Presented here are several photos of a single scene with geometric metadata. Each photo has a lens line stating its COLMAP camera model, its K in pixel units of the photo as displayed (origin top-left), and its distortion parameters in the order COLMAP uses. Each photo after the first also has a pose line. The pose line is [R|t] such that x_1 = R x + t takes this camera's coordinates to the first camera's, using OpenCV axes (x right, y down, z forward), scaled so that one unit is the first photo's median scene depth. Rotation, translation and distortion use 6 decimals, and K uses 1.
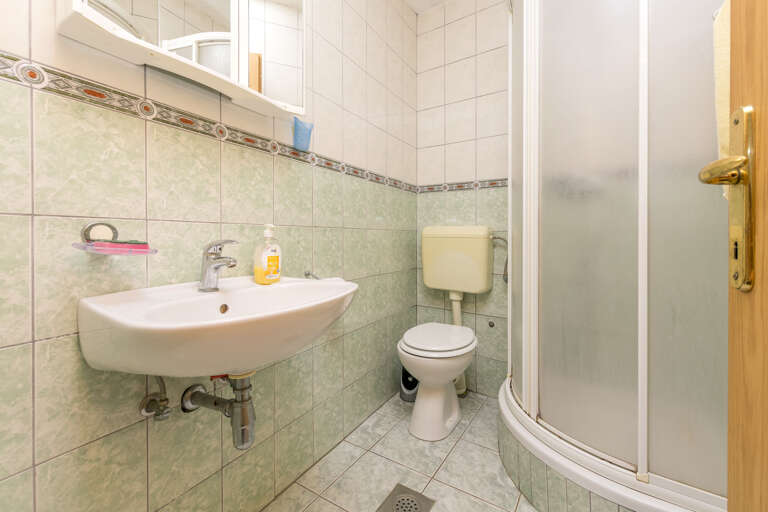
lens RADIAL K [[331.5, 0, 413.1], [0, 331.5, 254.8], [0, 0, 1]] dist [0.001438, -0.000097]
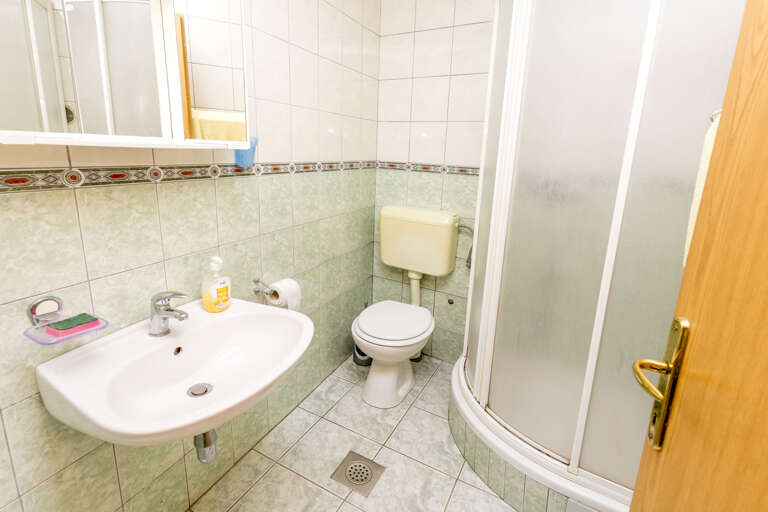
lens RADIAL K [[384.8, 0, 381.3], [0, 384.8, 245.3], [0, 0, 1]] dist [0.000871, 0.000927]
pose [[0.999145, 0.021957, 0.035038, -0.006390], [-0.029900, 0.968957, 0.245413, -0.259313], [-0.028562, -0.246251, 0.968785, -0.030948]]
